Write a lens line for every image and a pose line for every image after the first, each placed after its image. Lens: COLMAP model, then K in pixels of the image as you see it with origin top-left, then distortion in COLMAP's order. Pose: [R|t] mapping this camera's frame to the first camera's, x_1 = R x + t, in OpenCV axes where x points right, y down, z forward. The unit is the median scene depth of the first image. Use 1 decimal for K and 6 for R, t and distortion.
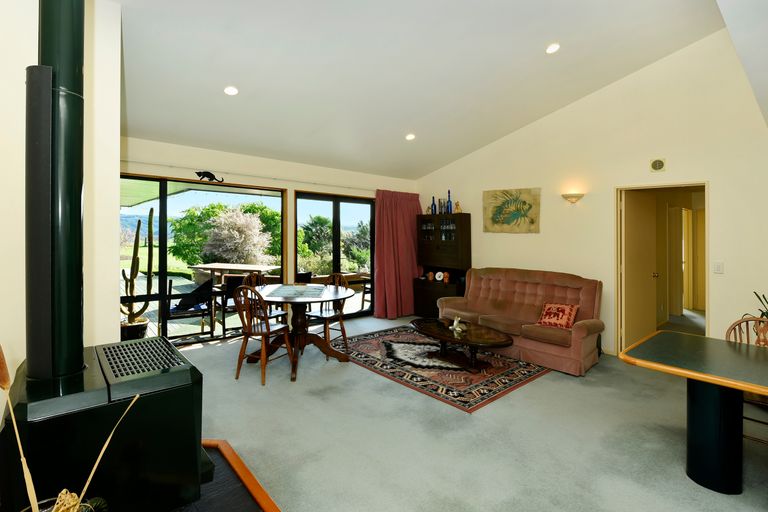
lens RADIAL K [[378.9, 0, 388.5], [0, 378.9, 233.4], [0, 0, 1]] dist [0.000802, 0.000045]
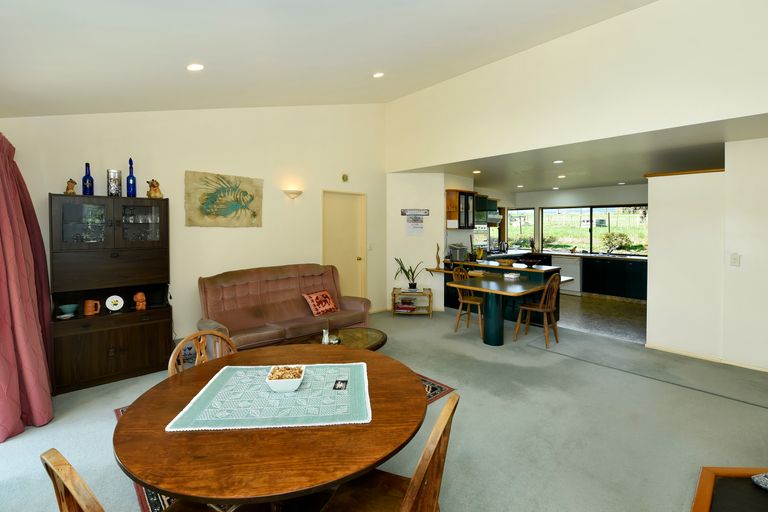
lens RADIAL K [[345.6, 0, 375.7], [0, 345.6, 221.2], [0, 0, 1]] dist [0.000595, -0.000039]
pose [[-0.001110, -0.002126, 0.999997, -0.446353], [-0.002417, 0.999995, 0.002123, -0.016855], [-0.999996, -0.002415, -0.001115, 0.676678]]
